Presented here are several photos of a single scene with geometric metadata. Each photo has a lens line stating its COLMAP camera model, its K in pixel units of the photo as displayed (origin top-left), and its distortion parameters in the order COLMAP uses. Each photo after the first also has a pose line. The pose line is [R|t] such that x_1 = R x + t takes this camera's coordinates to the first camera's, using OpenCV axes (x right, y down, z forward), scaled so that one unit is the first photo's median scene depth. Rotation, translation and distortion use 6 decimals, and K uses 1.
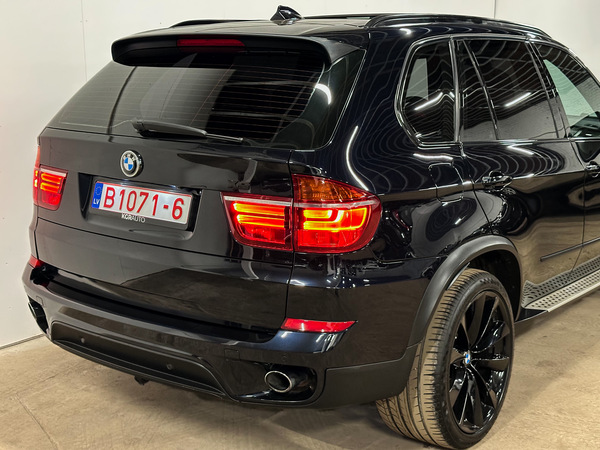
lens RADIAL K [[820.2, 0, 300.1], [0, 820.2, 222.8], [0, 0, 1]] dist [0.070111, 0.000000]
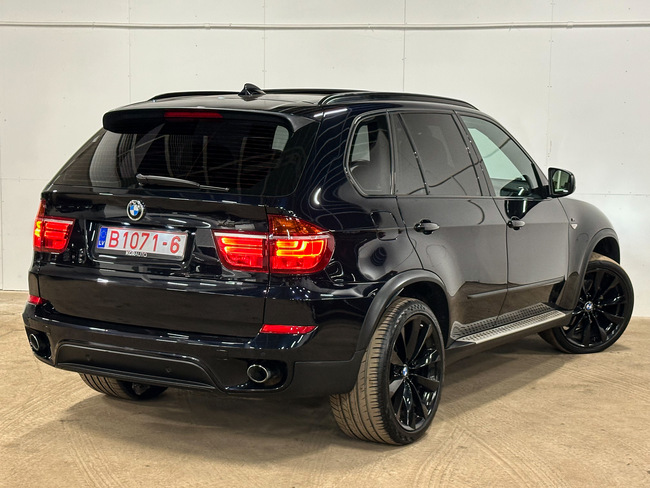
lens RADIAL K [[1110.3, 0, 318.9], [0, 1110.3, 241.4], [0, 0, 1]] dist [0.065729, 0.000000]
pose [[0.995332, -0.006720, 0.096278, -0.089857], [0.015220, 0.996020, -0.087825, 0.128091], [-0.095305, 0.088881, 0.991472, -0.703268]]
